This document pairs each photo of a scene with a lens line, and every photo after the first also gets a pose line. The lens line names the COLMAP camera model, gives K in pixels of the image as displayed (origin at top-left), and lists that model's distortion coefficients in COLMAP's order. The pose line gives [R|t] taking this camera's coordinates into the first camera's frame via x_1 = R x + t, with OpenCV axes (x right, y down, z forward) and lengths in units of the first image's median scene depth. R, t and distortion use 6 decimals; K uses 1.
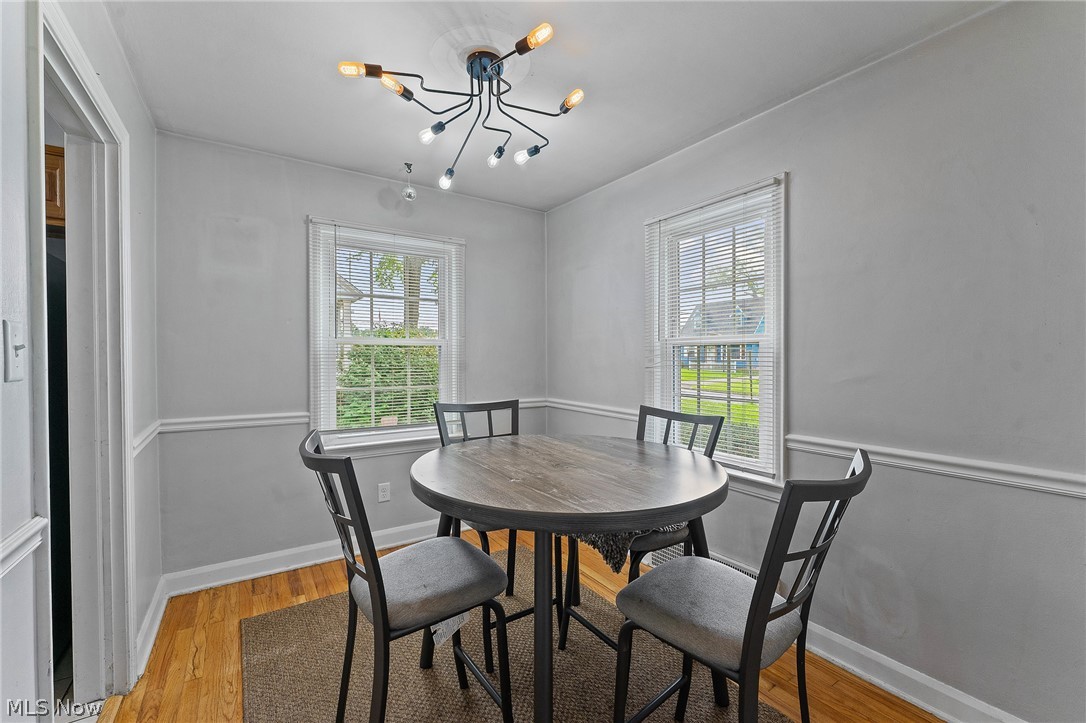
lens RADIAL K [[451.6, 0, 545.5], [0, 451.6, 360.0], [0, 0, 1]] dist [-0.005107, 0.000204]
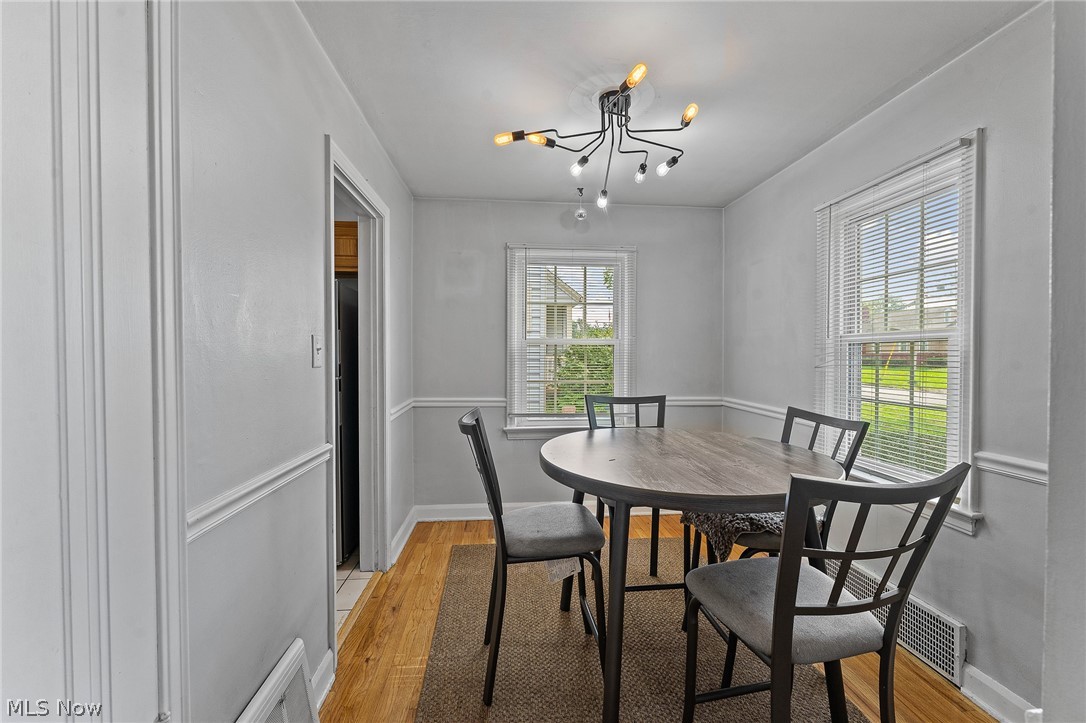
lens RADIAL K [[447.9, 0, 541.4], [0, 447.9, 358.0], [0, 0, 1]] dist [-0.003324, -0.000202]
pose [[0.879058, 0.006146, -0.476676, 0.219733], [-0.005905, 0.999981, 0.002002, -0.000395], [0.476679, 0.001055, 0.879077, -0.080301]]
